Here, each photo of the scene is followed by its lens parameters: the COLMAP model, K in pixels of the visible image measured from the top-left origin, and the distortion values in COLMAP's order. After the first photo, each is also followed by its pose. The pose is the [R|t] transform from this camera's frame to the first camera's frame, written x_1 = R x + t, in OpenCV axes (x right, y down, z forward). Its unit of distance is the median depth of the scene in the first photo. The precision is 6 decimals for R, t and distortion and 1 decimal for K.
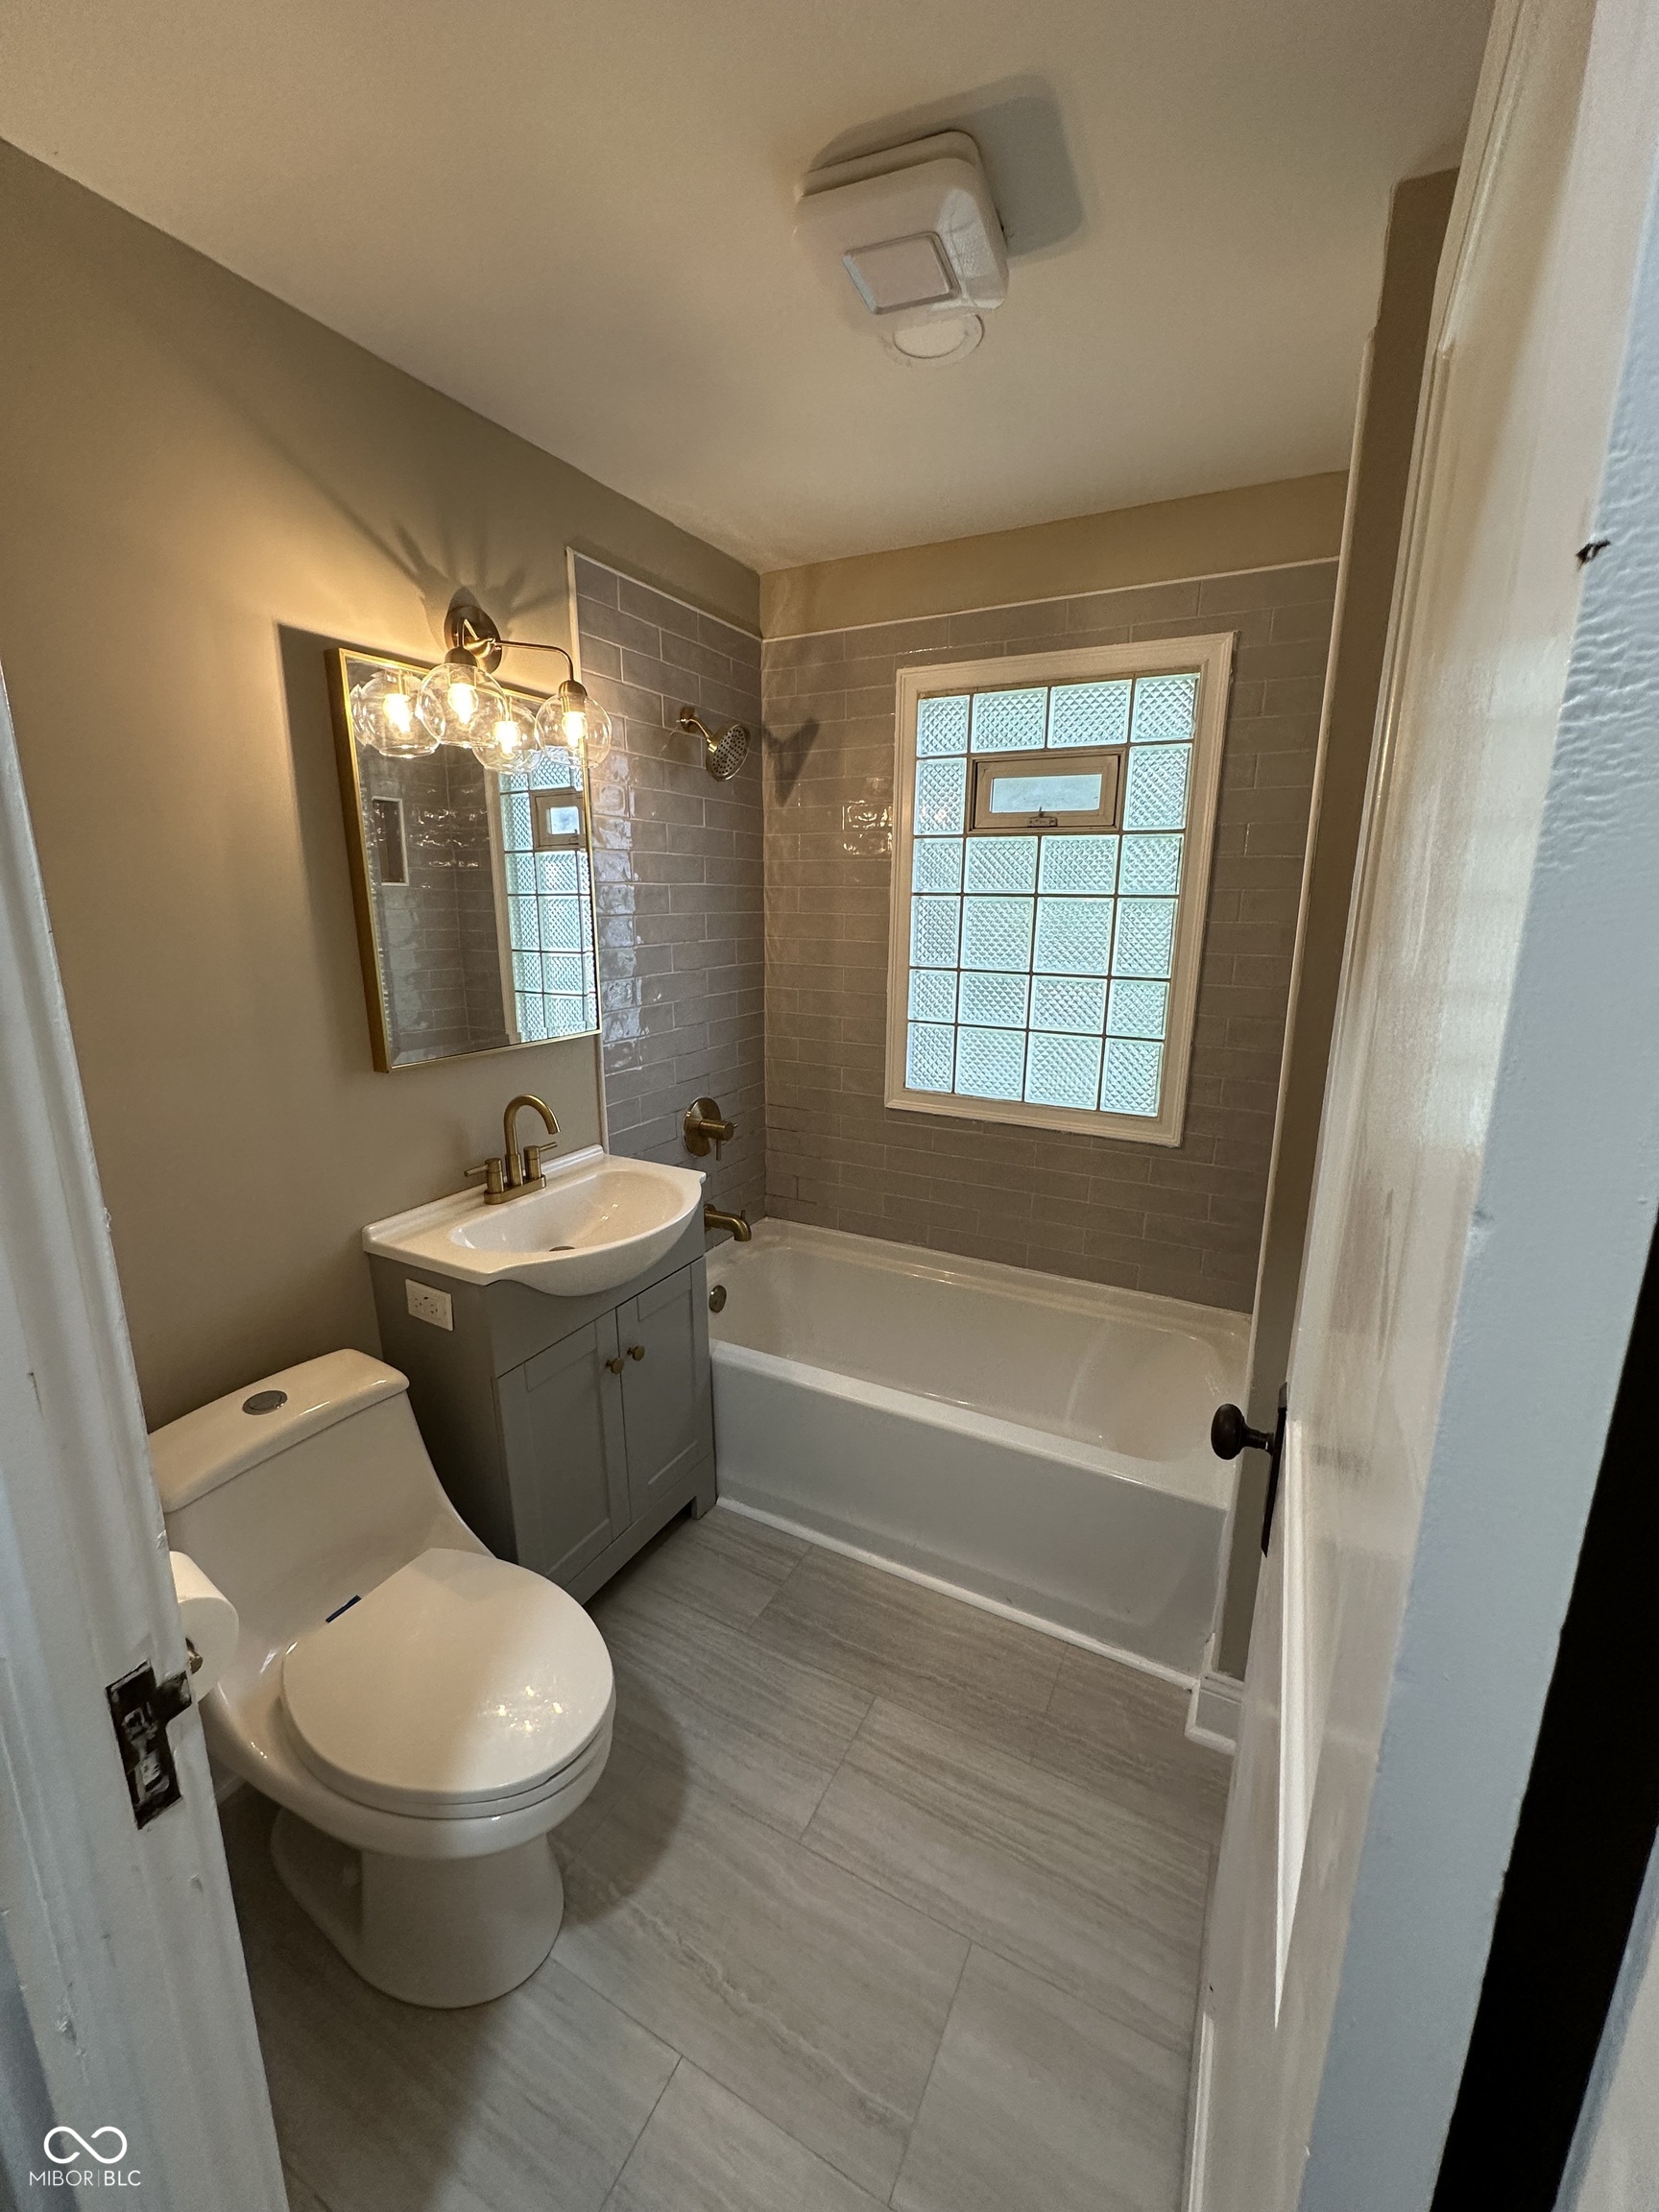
lens RADIAL K [[883.6, 0, 832.4], [0, 883.6, 1102.0], [0, 0, 1]] dist [-0.002670, 0.000848]
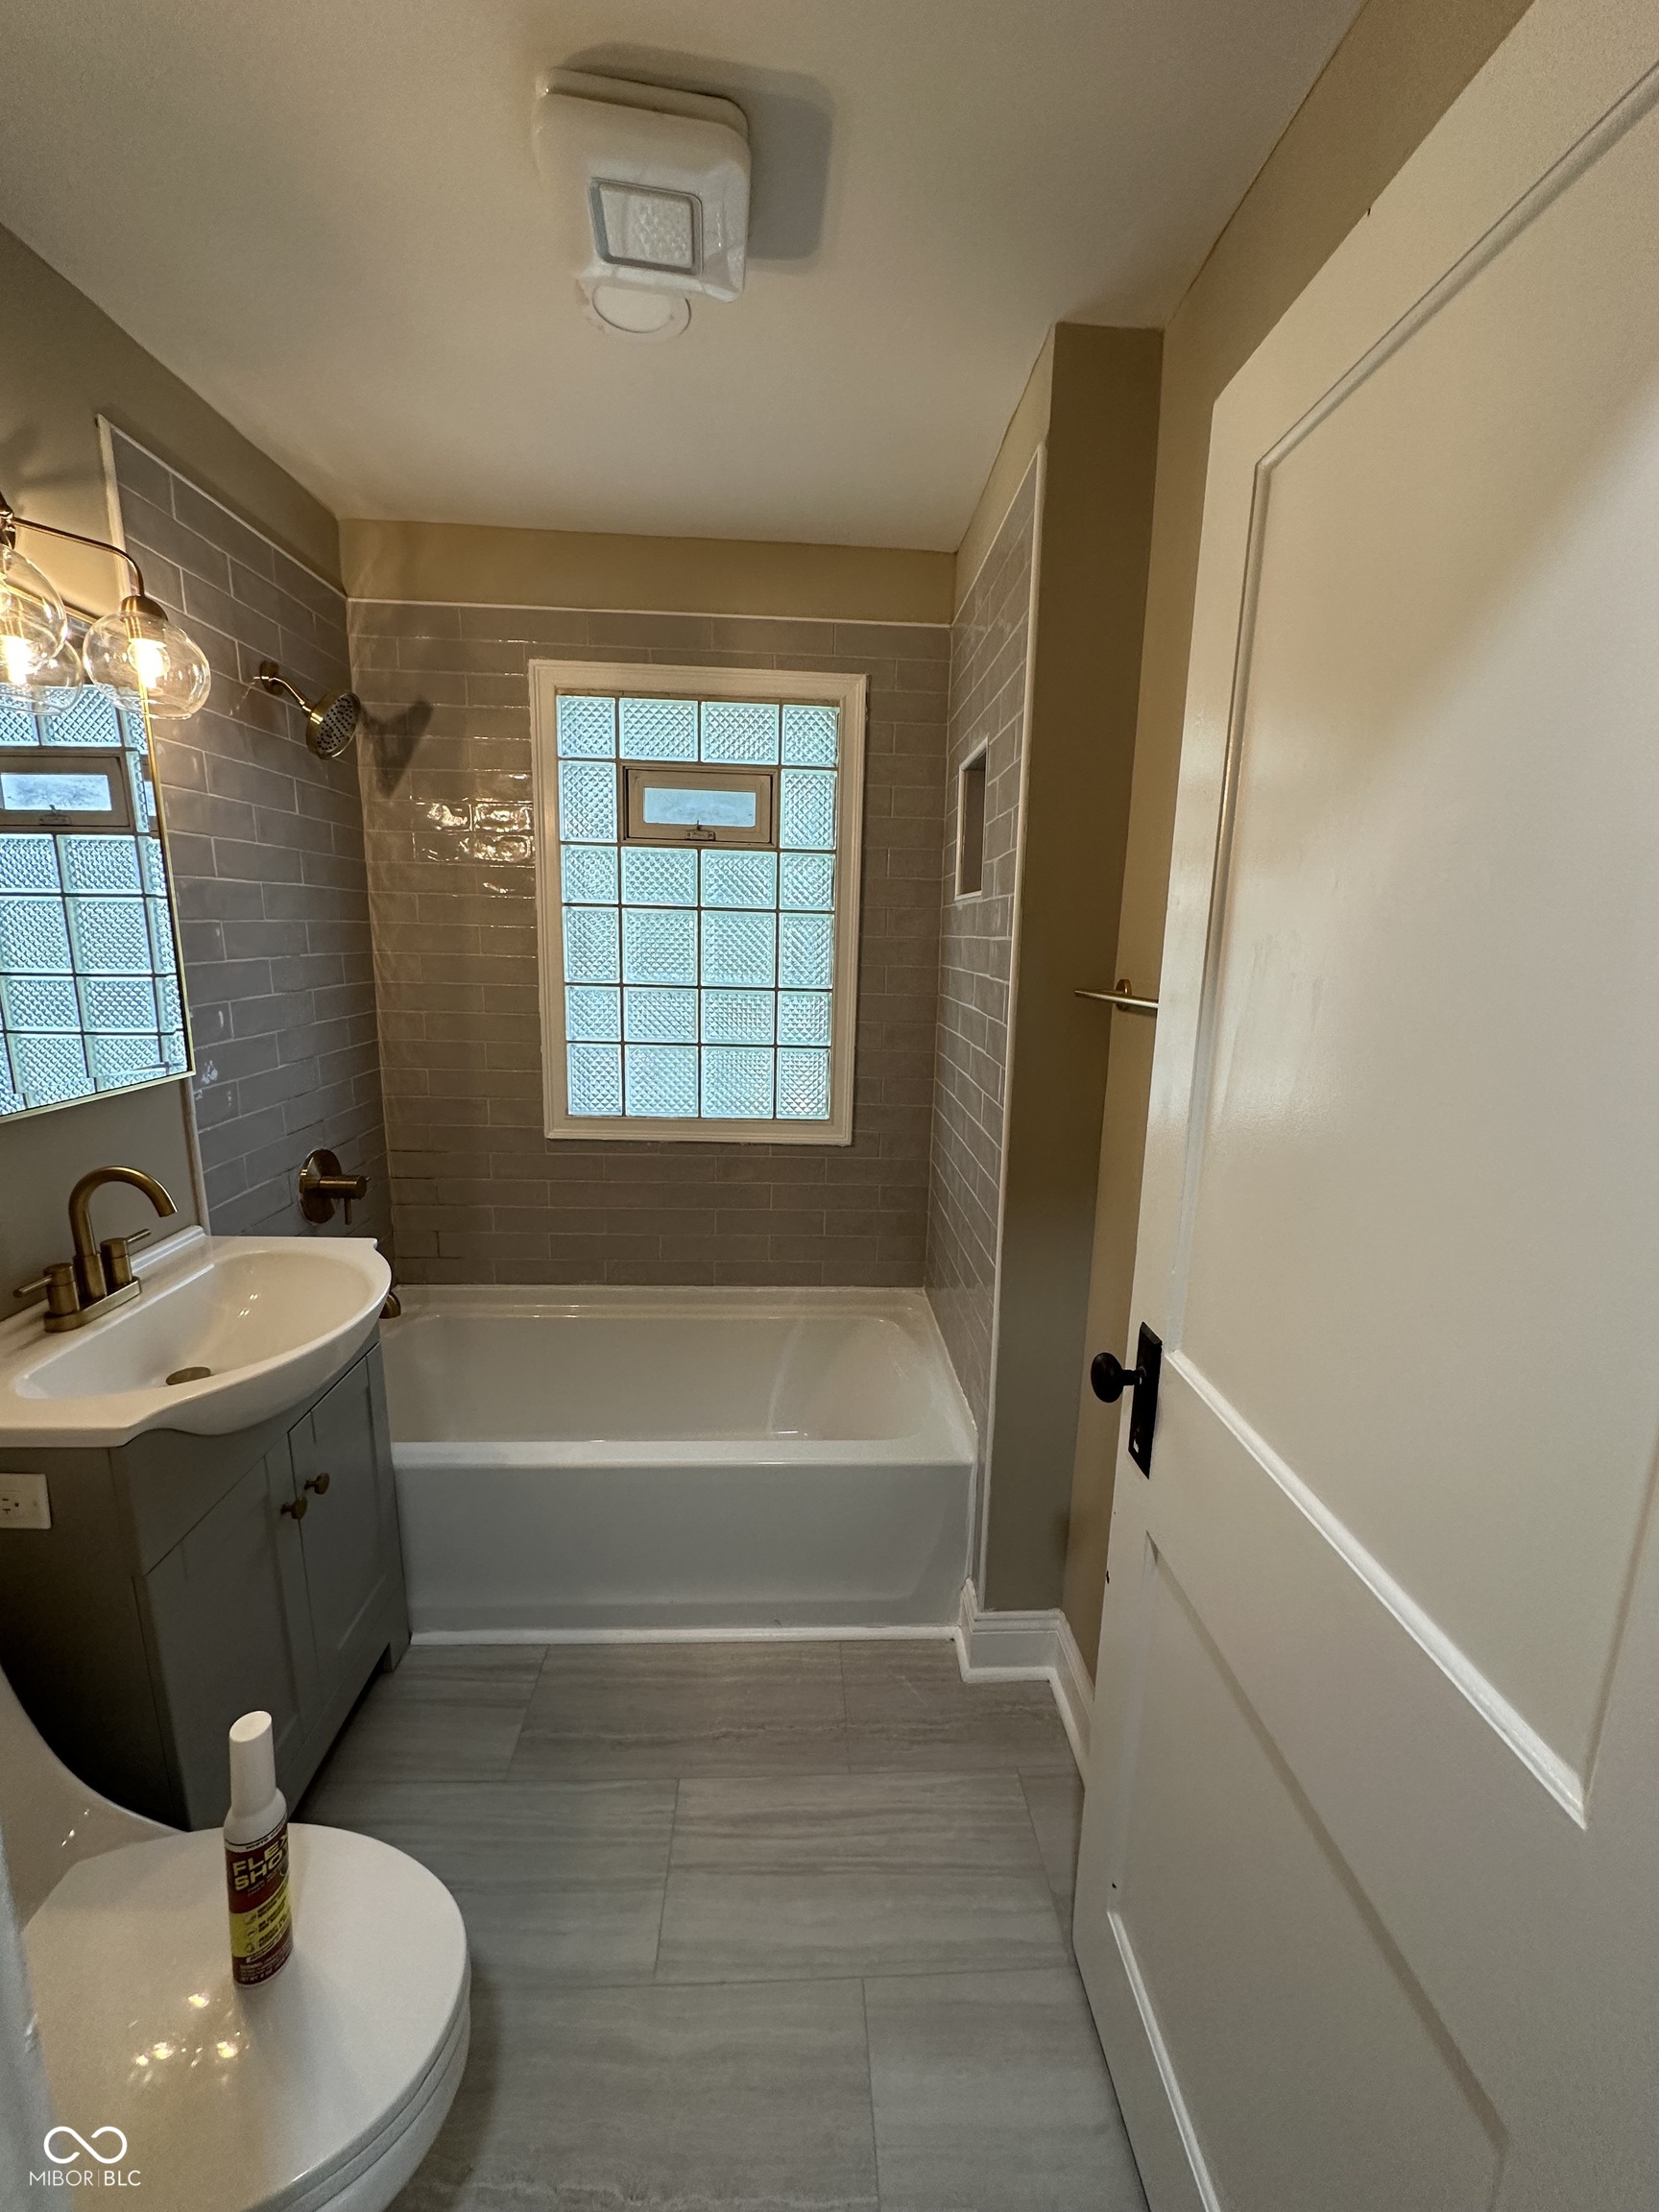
lens RADIAL K [[883.6, 0, 832.4], [0, 883.6, 1102.0], [0, 0, 1]] dist [-0.002670, 0.000848]
pose [[0.862152, -0.083809, 0.499669, -0.161070], [0.096757, 0.995308, -0.000008, -0.003335], [-0.497324, 0.048353, 0.866216, 0.079561]]
